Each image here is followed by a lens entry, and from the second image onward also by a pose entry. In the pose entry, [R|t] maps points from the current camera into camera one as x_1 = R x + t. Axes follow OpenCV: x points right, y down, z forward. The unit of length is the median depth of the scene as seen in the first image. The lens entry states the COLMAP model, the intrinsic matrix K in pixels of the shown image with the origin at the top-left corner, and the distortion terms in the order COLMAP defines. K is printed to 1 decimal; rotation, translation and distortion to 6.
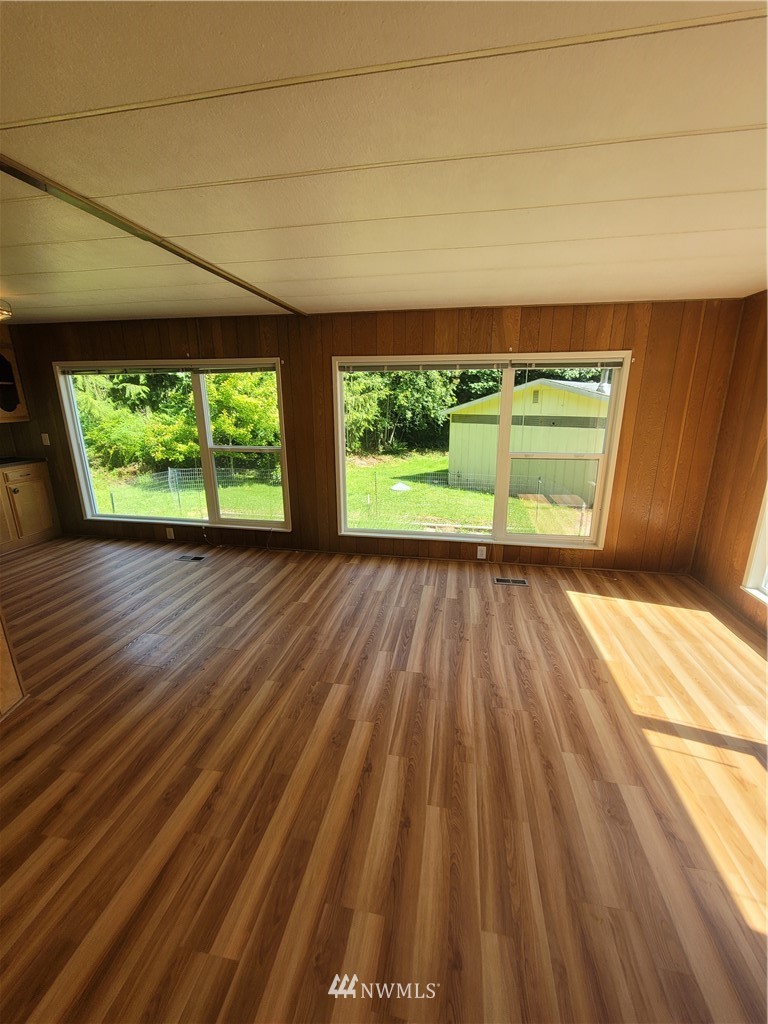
lens RADIAL K [[419.9, 0, 385.7], [0, 419.9, 512.5], [0, 0, 1]] dist [-0.009207, 0.001702]
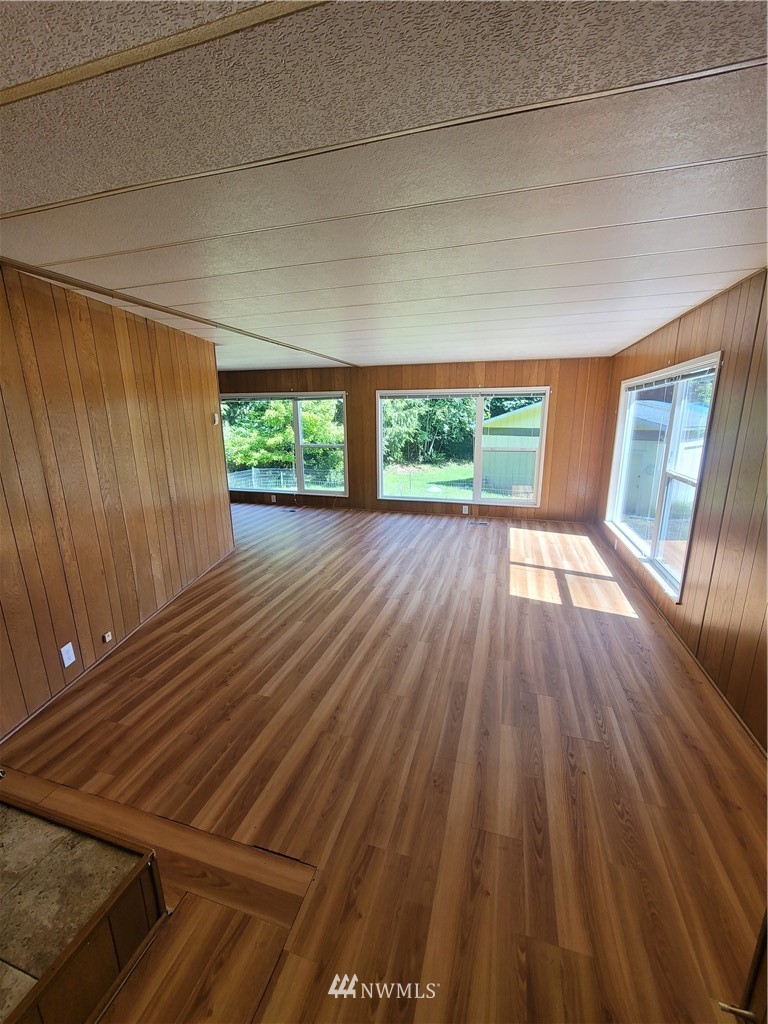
lens RADIAL K [[419.9, 0, 382.5], [0, 419.9, 515.8], [0, 0, 1]] dist [-0.009207, 0.001702]
pose [[0.993343, 0.022313, -0.113015, 0.080085], [-0.025324, 0.999360, -0.025275, 0.140290], [0.112379, 0.027968, 0.993272, -0.528713]]
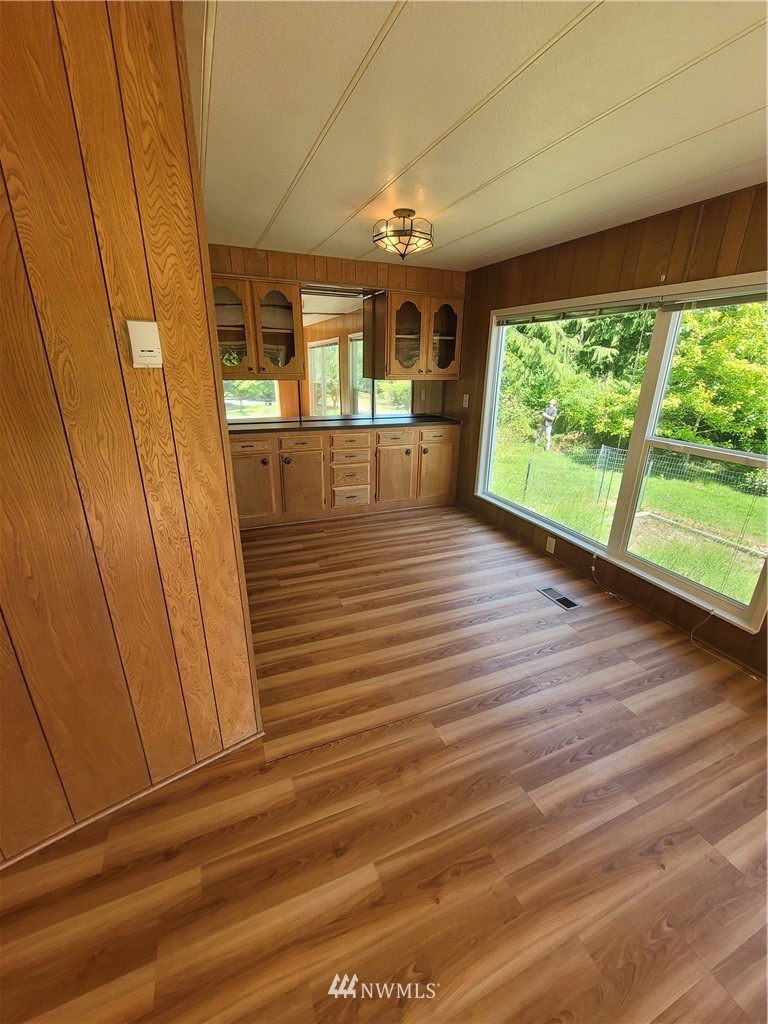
lens RADIAL K [[419.9, 0, 384.7], [0, 419.9, 513.5], [0, 0, 1]] dist [-0.009207, 0.001702]
pose [[0.547084, 0.297558, -0.782405, -0.111372], [-0.237258, 0.951477, 0.195959, -0.073898], [0.802750, 0.078426, 0.591136, 0.314932]]
